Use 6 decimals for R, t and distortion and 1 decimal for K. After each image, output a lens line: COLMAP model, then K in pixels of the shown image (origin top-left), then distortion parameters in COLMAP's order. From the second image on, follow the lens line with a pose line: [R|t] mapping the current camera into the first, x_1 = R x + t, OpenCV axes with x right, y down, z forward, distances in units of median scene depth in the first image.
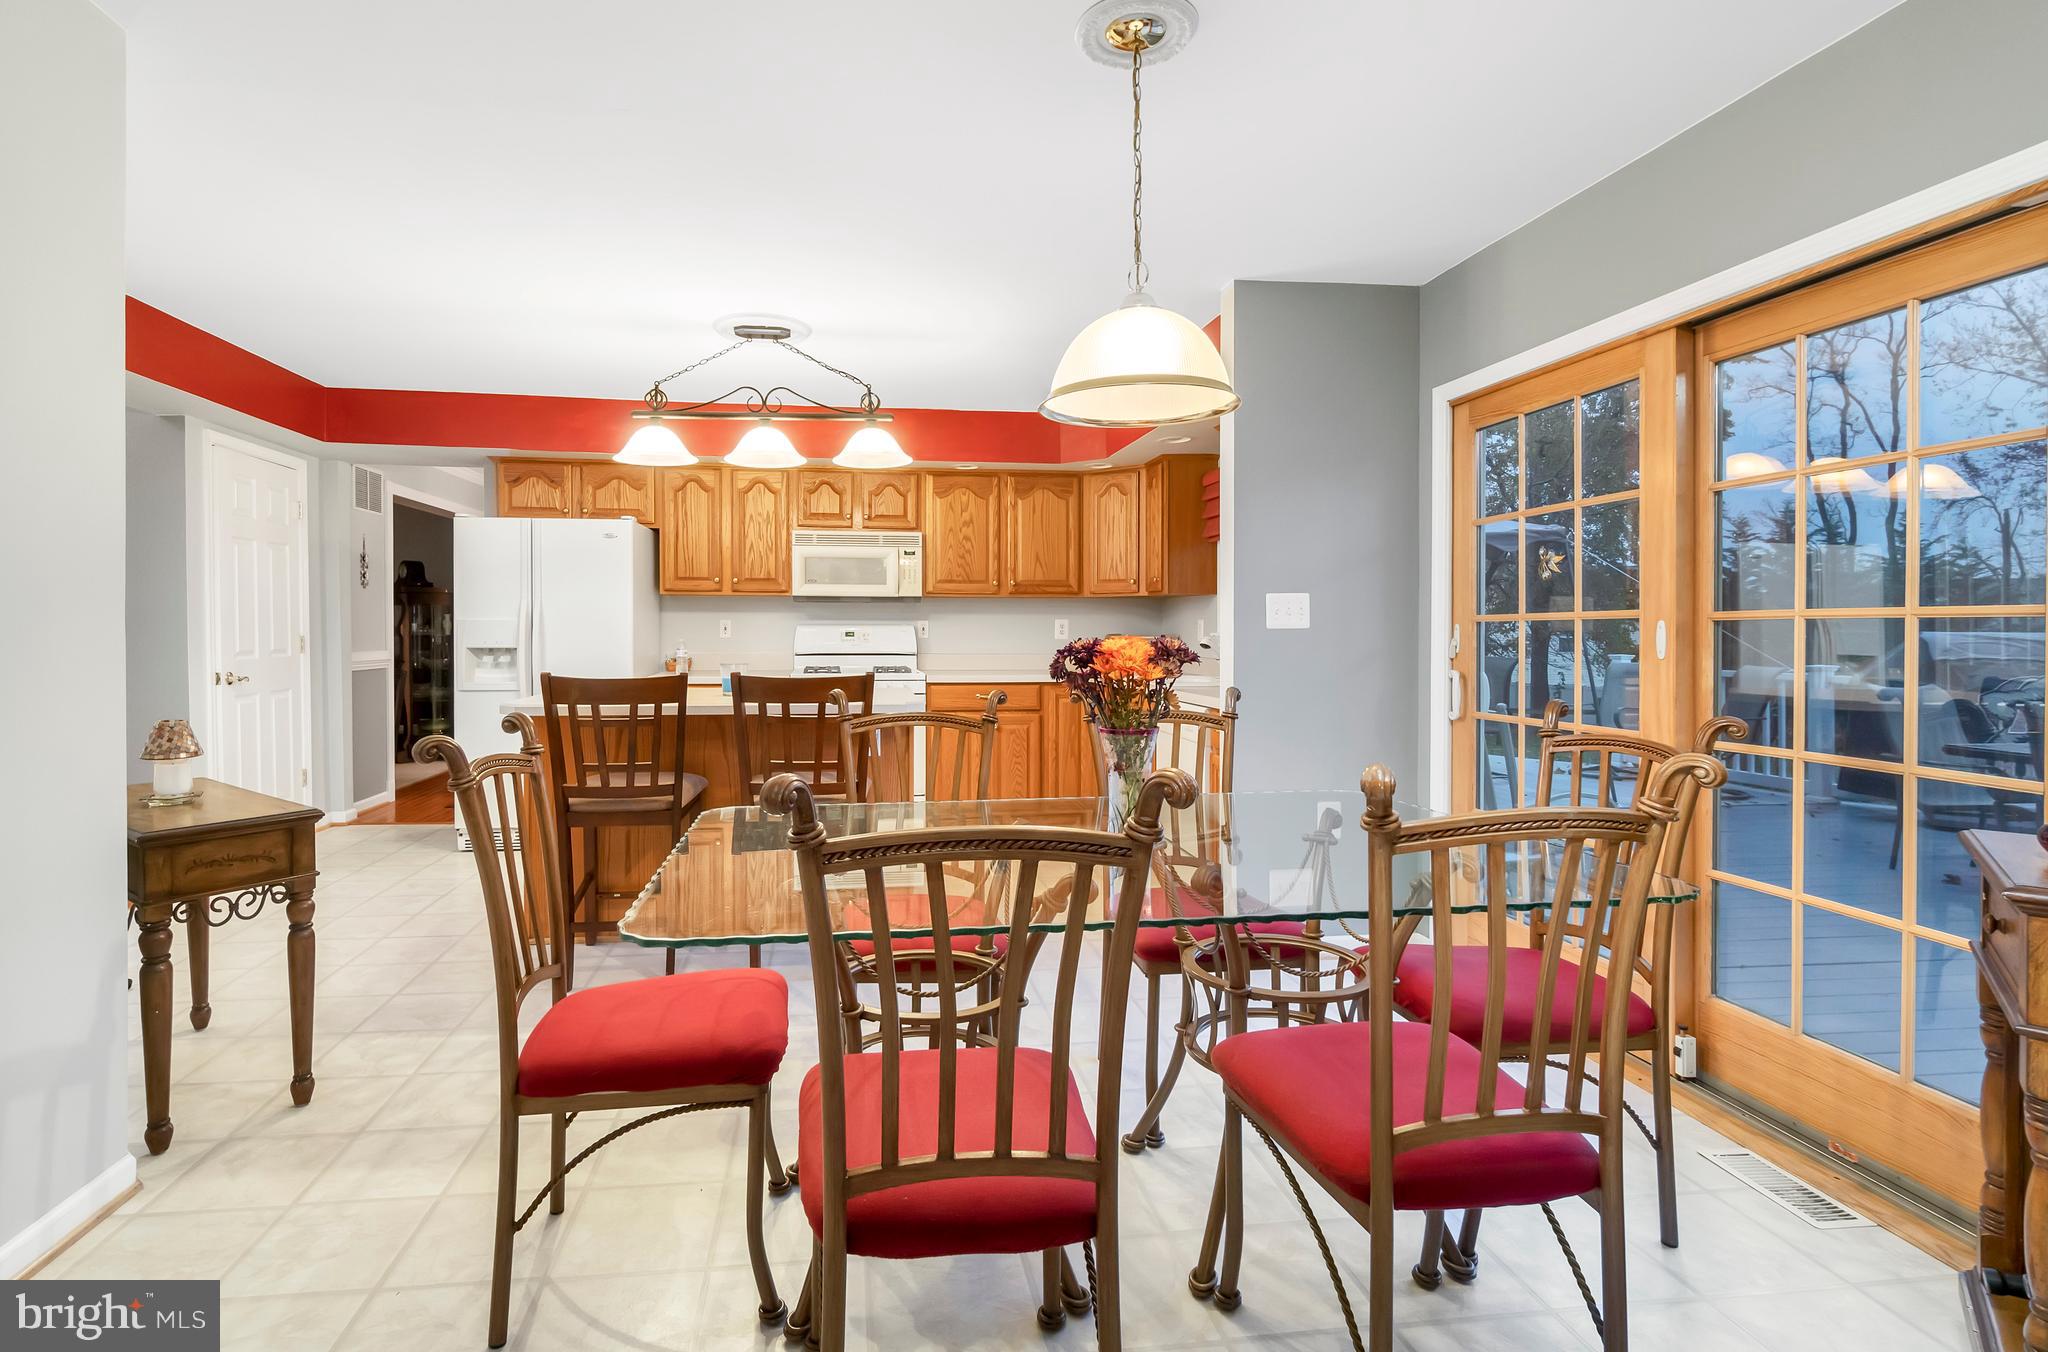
lens RADIAL K [[927.3, 0, 973.2], [0, 927.3, 634.5], [0, 0, 1]] dist [-0.002628, 0.000025]
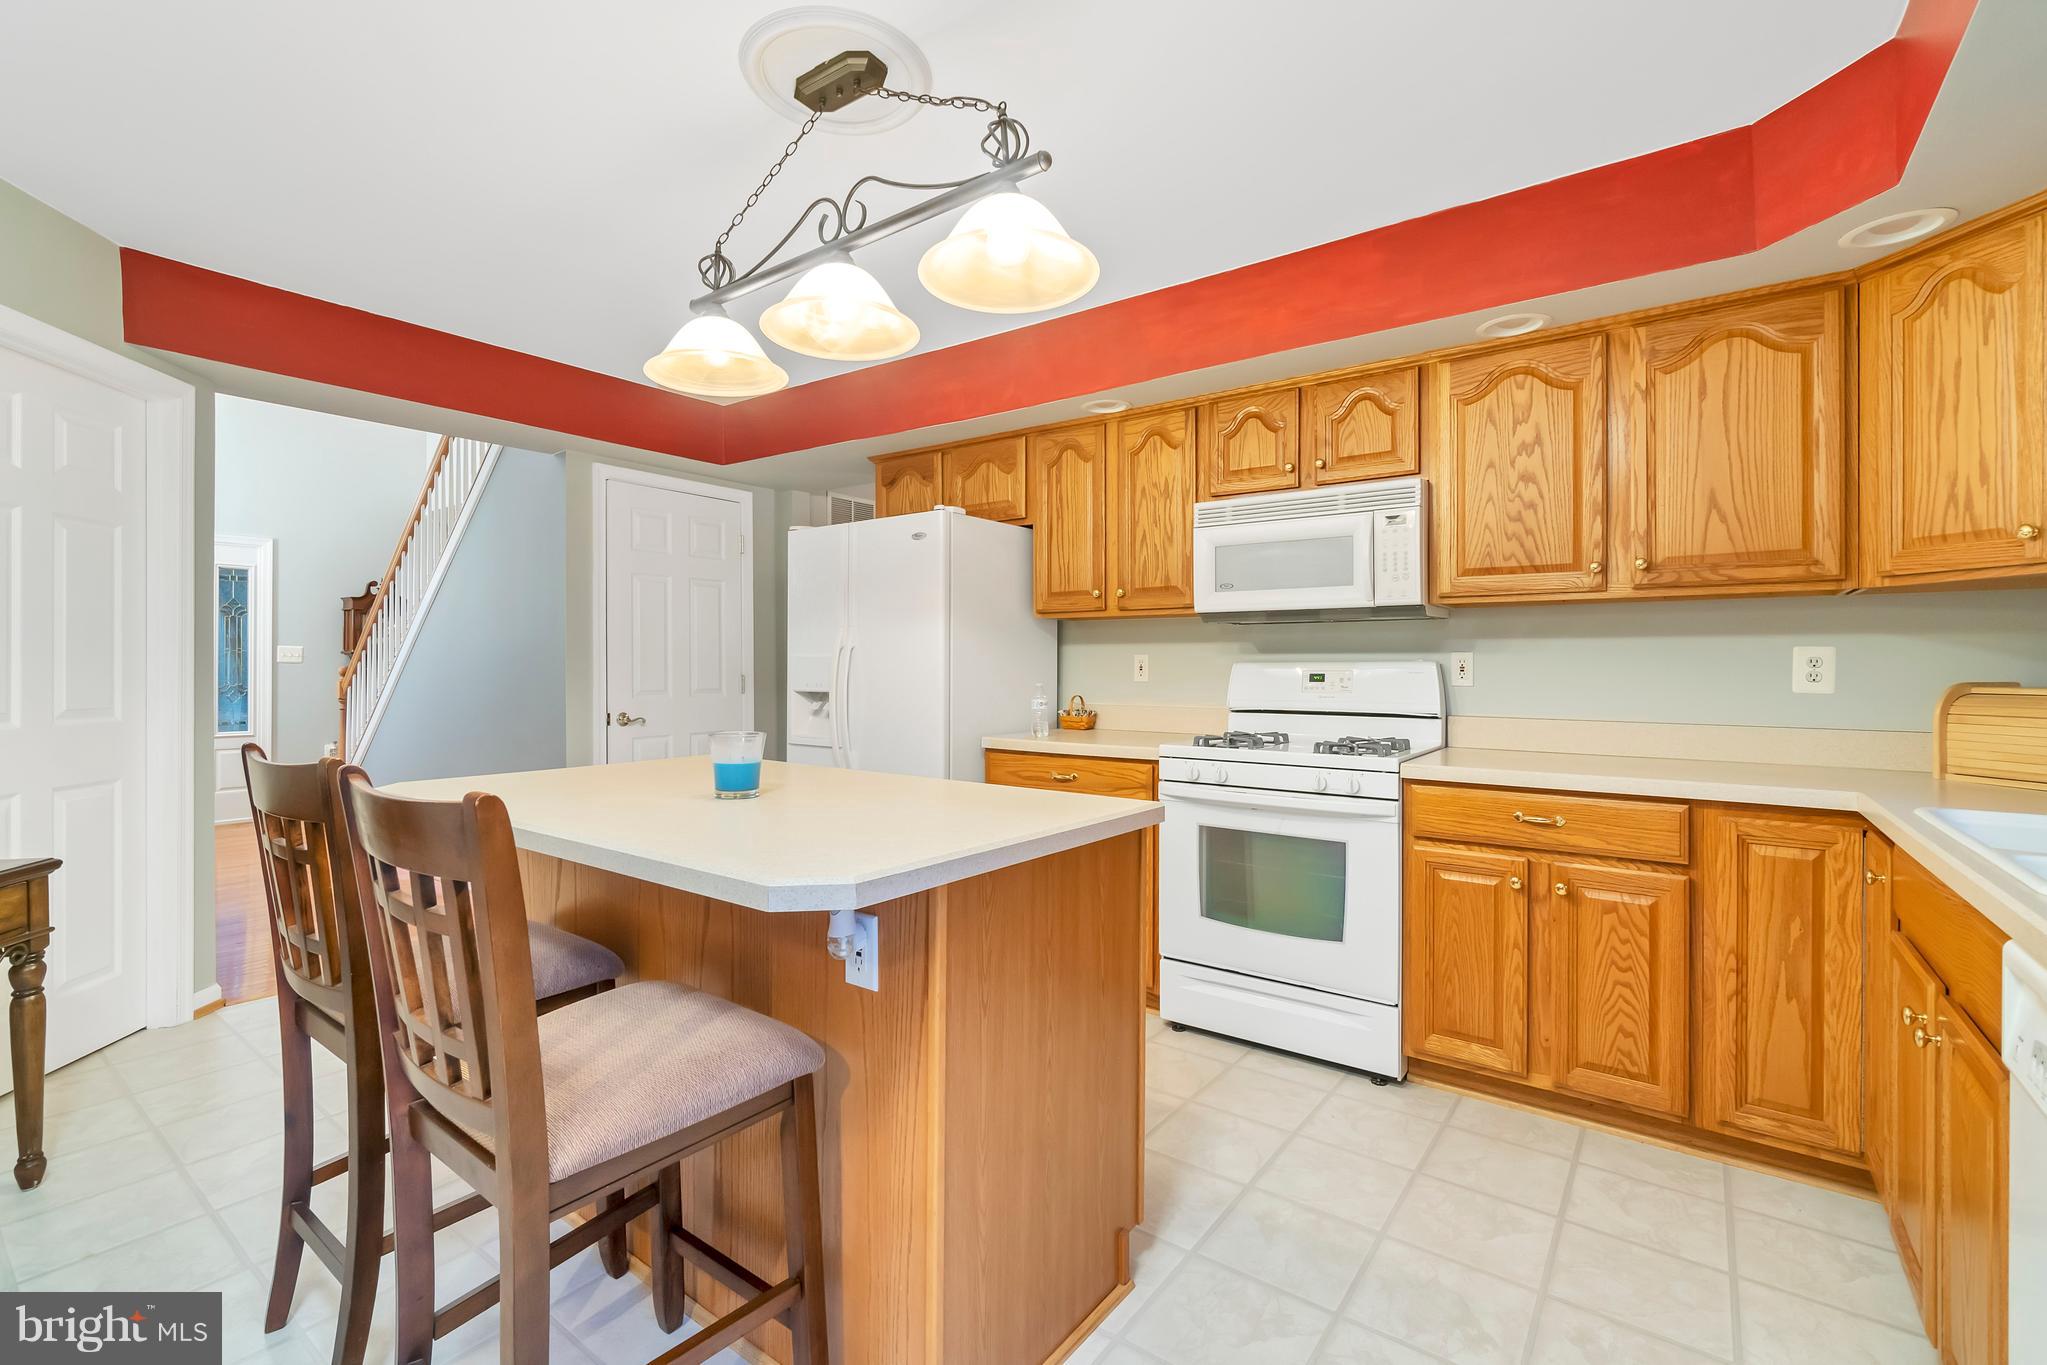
lens RADIAL K [[926.9, 0, 1022.1], [0, 926.9, 665.4], [0, 0, 1]] dist [-0.002628, 0.000025]
pose [[0.727932, -0.002244, -0.685646, 0.132262], [-0.006730, 0.999923, -0.010418, -0.000781], [0.685617, 0.012199, 0.727861, 0.481165]]
